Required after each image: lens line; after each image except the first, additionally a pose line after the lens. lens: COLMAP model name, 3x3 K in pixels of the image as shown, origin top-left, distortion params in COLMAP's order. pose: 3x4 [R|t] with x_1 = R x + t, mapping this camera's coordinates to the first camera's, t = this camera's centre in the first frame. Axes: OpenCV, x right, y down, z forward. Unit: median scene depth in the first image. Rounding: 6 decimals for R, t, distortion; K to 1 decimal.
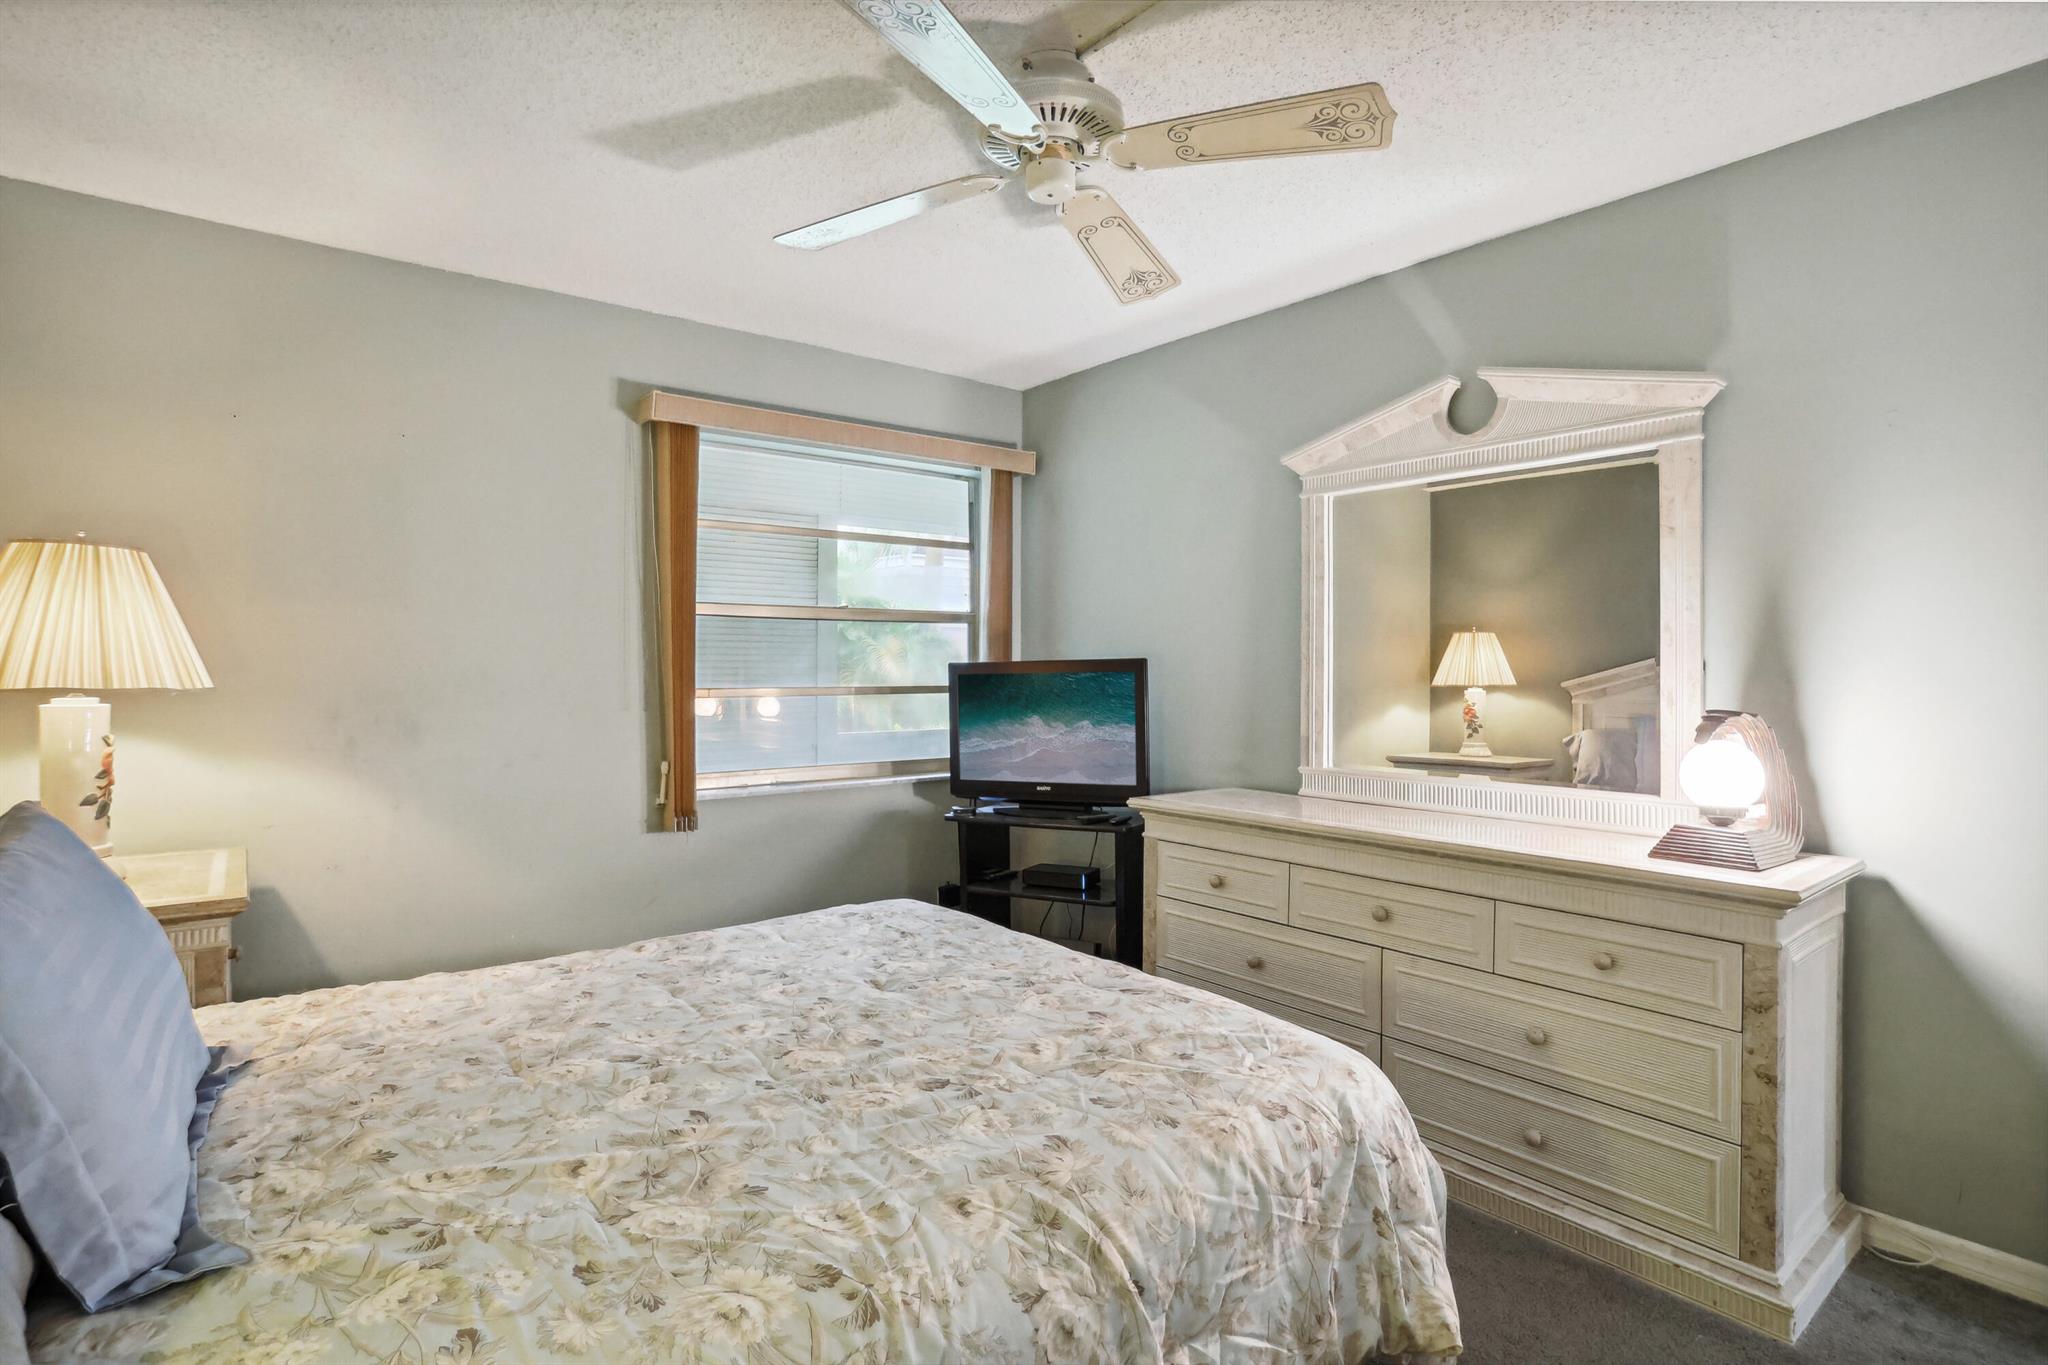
lens RADIAL K [[988.4, 0, 1025.4], [0, 988.4, 664.4], [0, 0, 1]] dist [-0.038771, 0.000680]
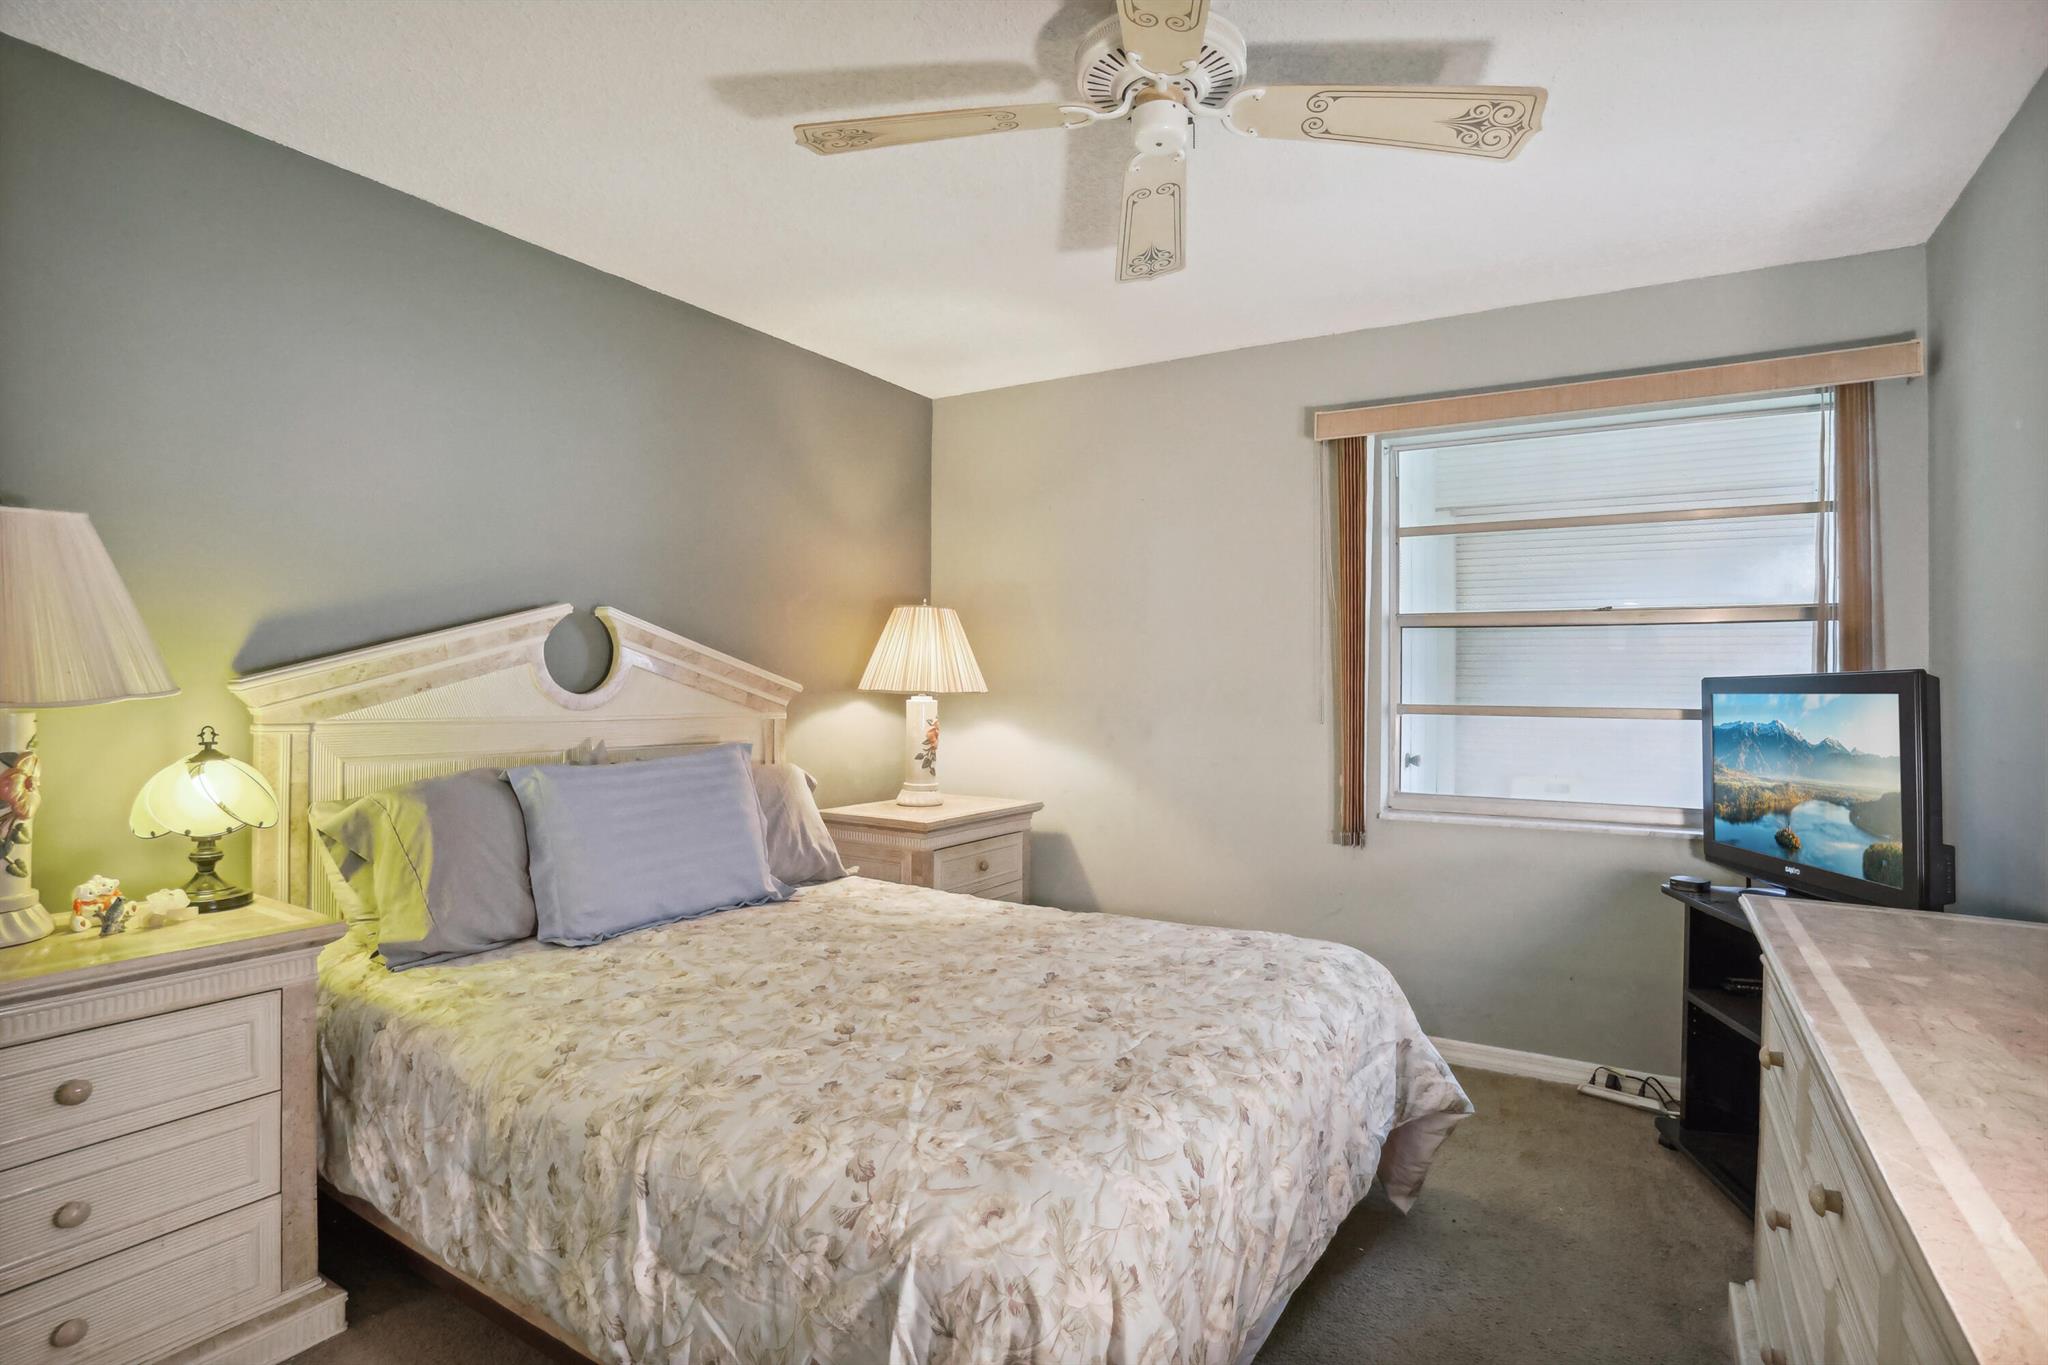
lens RADIAL K [[1000.0, 0, 1039.4], [0, 1000.0, 672.0], [0, 0, 1]] dist [-0.049411, 0.000324]
pose [[0.348814, -0.007719, -0.937160, 0.959762], [-0.002183, 0.999957, -0.009049, 0.006811], [0.937190, 0.005202, 0.348782, 0.691978]]
